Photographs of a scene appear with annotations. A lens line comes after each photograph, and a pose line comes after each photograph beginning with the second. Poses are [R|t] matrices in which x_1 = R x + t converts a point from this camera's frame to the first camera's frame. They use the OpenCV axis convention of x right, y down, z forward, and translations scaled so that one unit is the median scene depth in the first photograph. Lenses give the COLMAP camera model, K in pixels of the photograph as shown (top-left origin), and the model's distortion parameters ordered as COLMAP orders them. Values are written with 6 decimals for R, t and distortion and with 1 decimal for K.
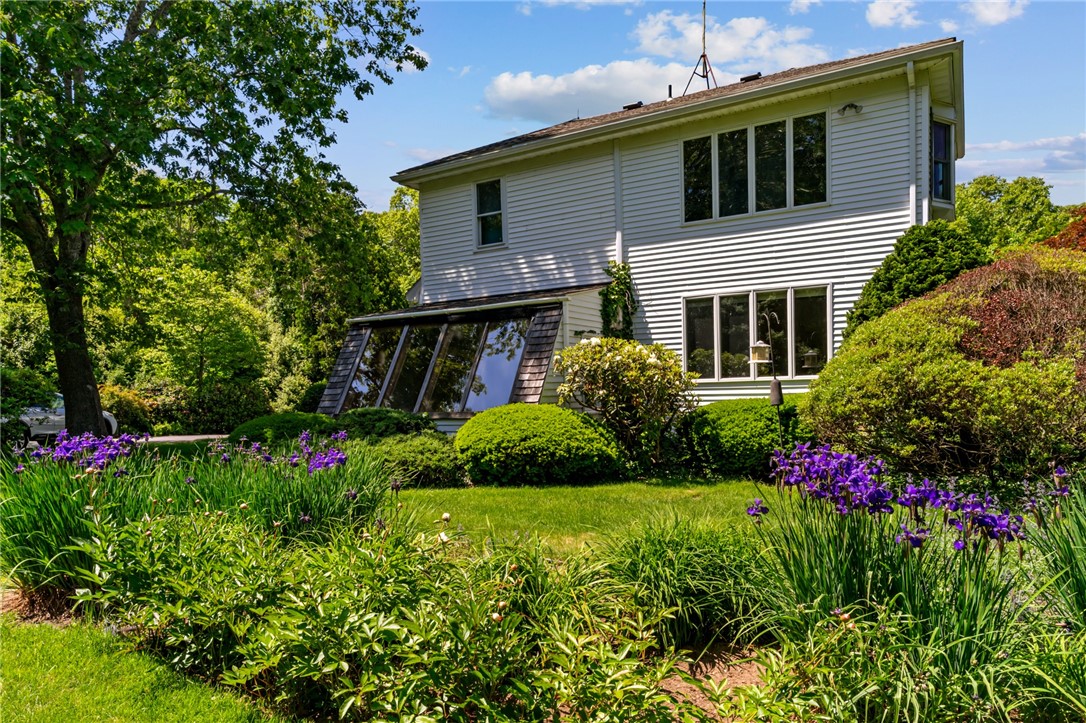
lens RADIAL K [[720.7, 0, 544.1], [0, 720.7, 411.6], [0, 0, 1]] dist [-0.003794, 0.004899]
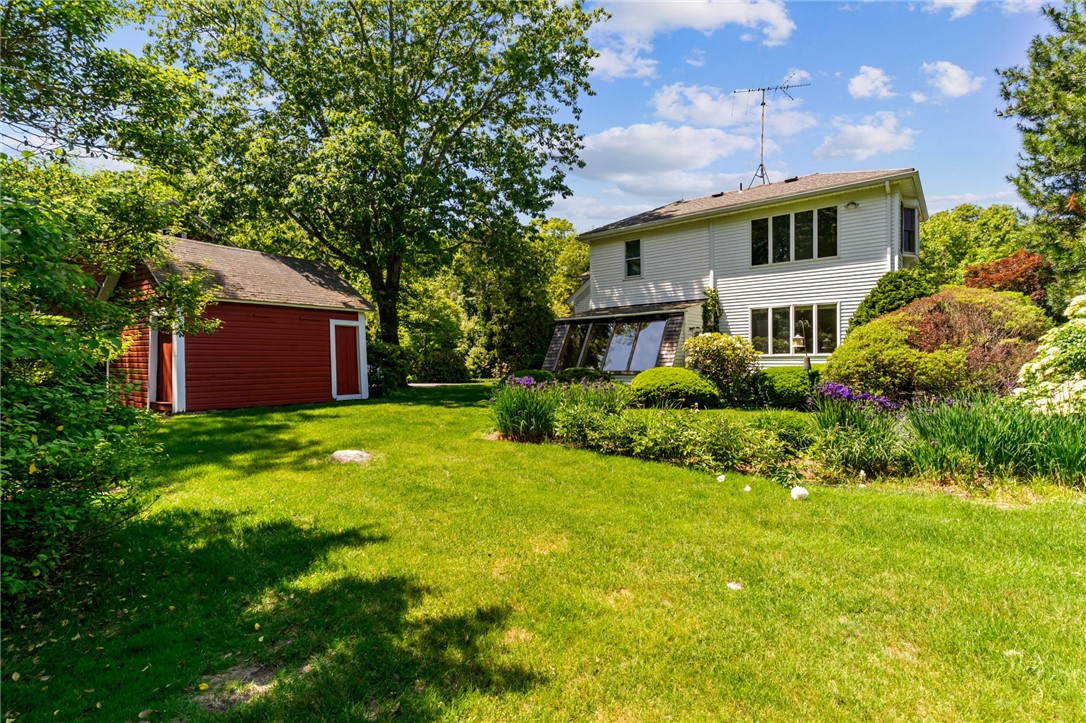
lens RADIAL K [[521.7, 0, 545.3], [0, 521.7, 362.7], [0, 0, 1]] dist [0.003945, -0.000422]
pose [[0.990349, 0.014406, -0.137842, -0.135598], [-0.016966, 0.999704, -0.017420, 0.006406], [0.137551, 0.019590, 0.990301, -0.359079]]
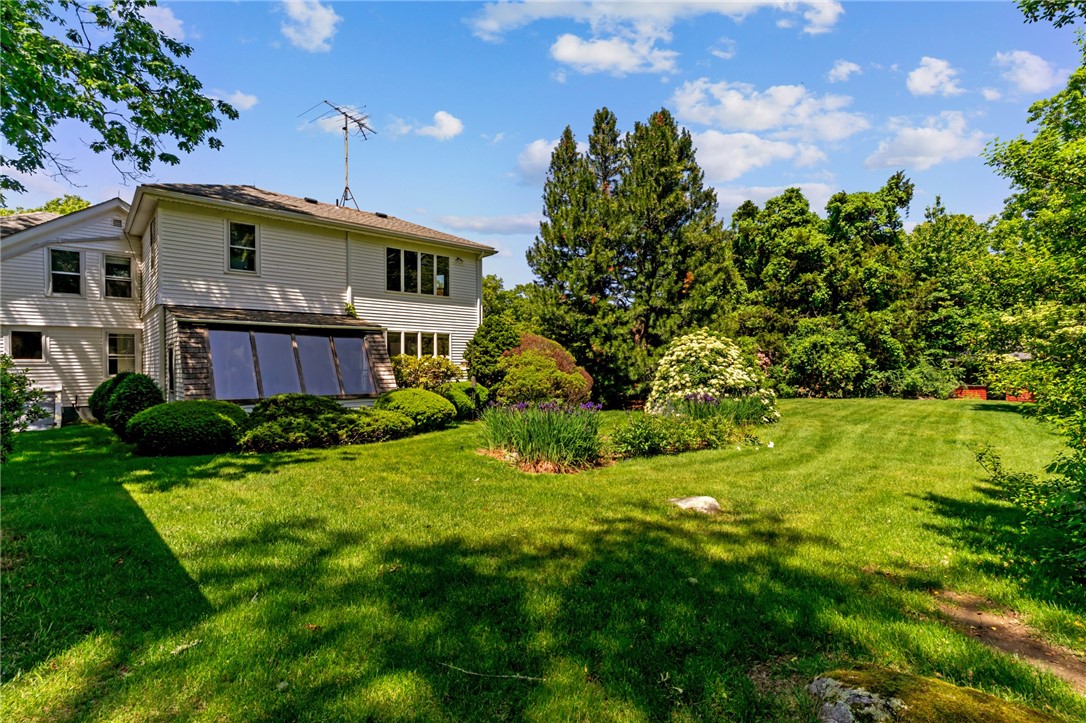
lens RADIAL K [[521.7, 0, 543.9], [0, 521.7, 368.4], [0, 0, 1]] dist [0.003945, -0.000422]
pose [[0.267962, 0.019365, 0.963235, -1.066530], [0.029390, 0.999168, -0.028263, -0.010961], [-0.962981, 0.035883, 0.267170, 0.272733]]
